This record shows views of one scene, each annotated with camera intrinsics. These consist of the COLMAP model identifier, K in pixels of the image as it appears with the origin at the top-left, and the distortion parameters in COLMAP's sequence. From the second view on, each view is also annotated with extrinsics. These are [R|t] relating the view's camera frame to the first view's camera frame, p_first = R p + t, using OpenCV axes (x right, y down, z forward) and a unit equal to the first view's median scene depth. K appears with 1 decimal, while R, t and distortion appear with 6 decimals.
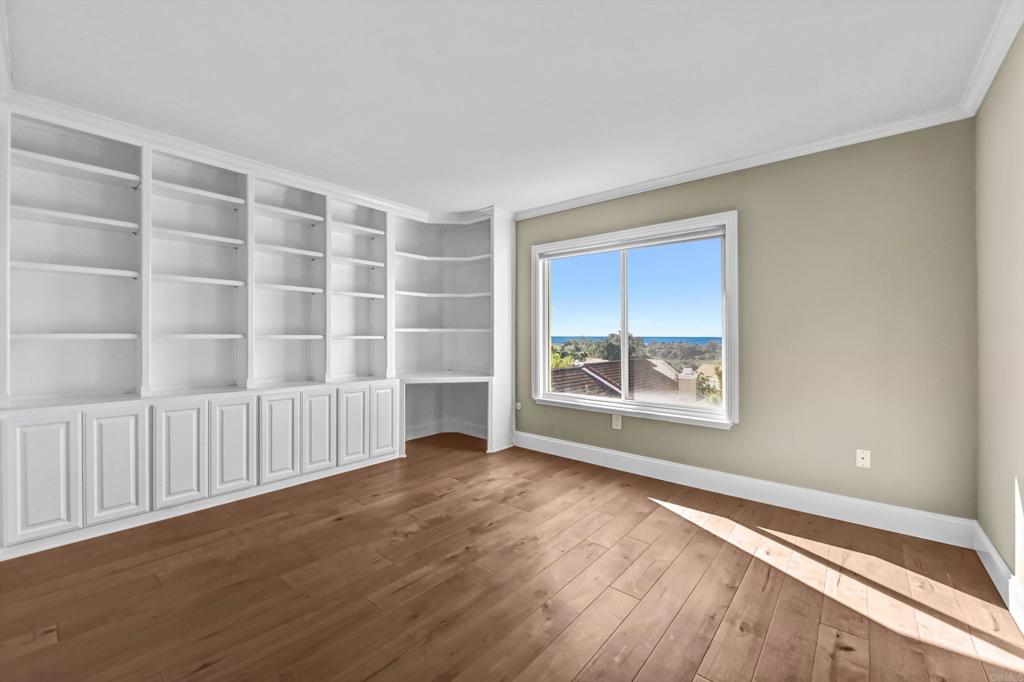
lens RADIAL K [[406.6, 0, 505.0], [0, 406.6, 337.4], [0, 0, 1]] dist [-0.009113, -0.000201]
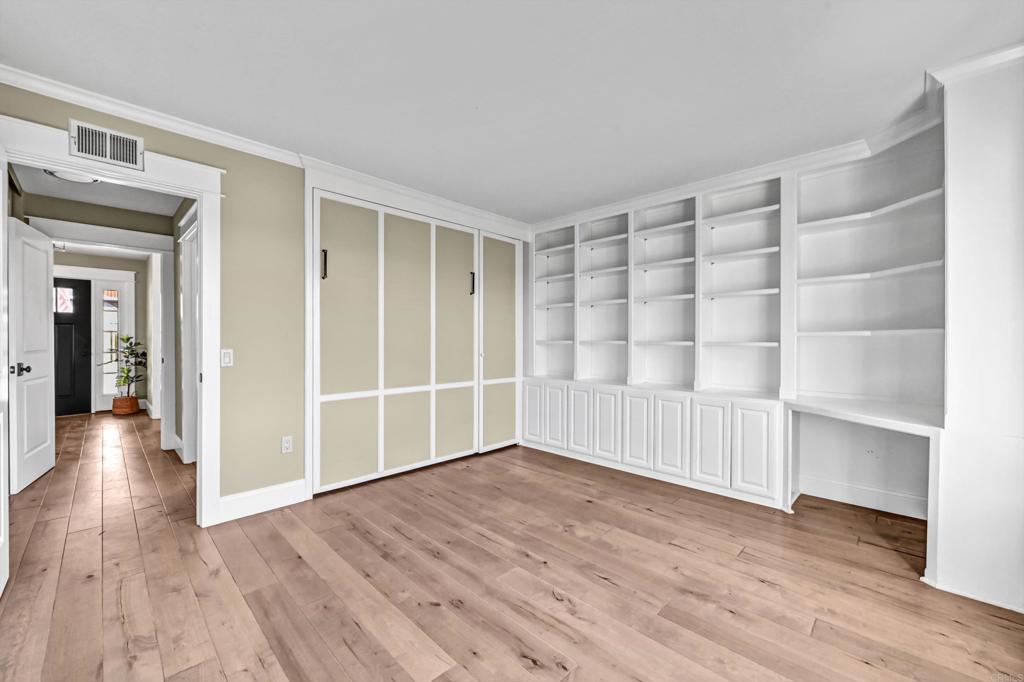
lens RADIAL K [[406.6, 0, 506.9], [0, 406.6, 345.7], [0, 0, 1]] dist [-0.009113, -0.000201]
pose [[-0.071654, 0.007116, -0.997404, 0.662313], [-0.006814, 0.999948, 0.007624, 0.000075], [0.997406, 0.007343, -0.071601, 0.745690]]
